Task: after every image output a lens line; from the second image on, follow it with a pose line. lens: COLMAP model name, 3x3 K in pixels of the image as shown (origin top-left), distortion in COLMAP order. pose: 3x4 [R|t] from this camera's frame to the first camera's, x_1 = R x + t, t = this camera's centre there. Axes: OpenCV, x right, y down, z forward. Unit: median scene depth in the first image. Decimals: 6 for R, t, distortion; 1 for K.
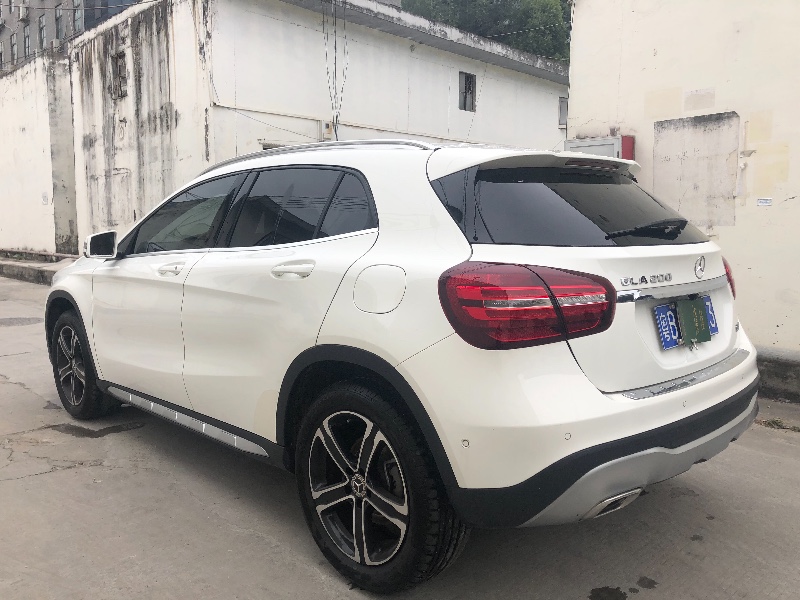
lens RADIAL K [[670.2, 0, 400.0], [0, 670.2, 300.0], [0, 0, 1]] dist [0.025055, 0.010881]
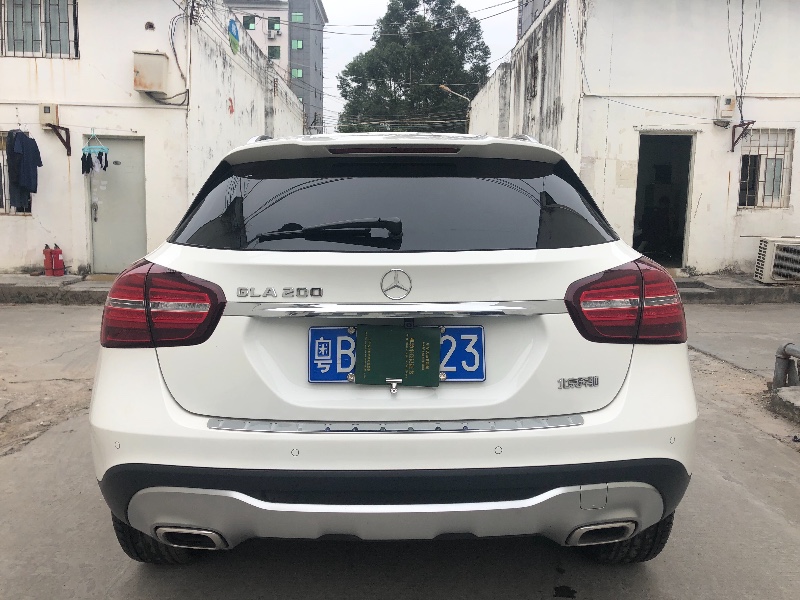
lens RADIAL K [[670.2, 0, 400.0], [0, 670.2, 300.0], [0, 0, 1]] dist [0.025055, 0.010881]
pose [[0.729491, 0.090462, -0.677982, 0.193810], [-0.081724, 0.995642, 0.044915, -0.013110], [0.679091, 0.022642, 0.733705, 0.093301]]
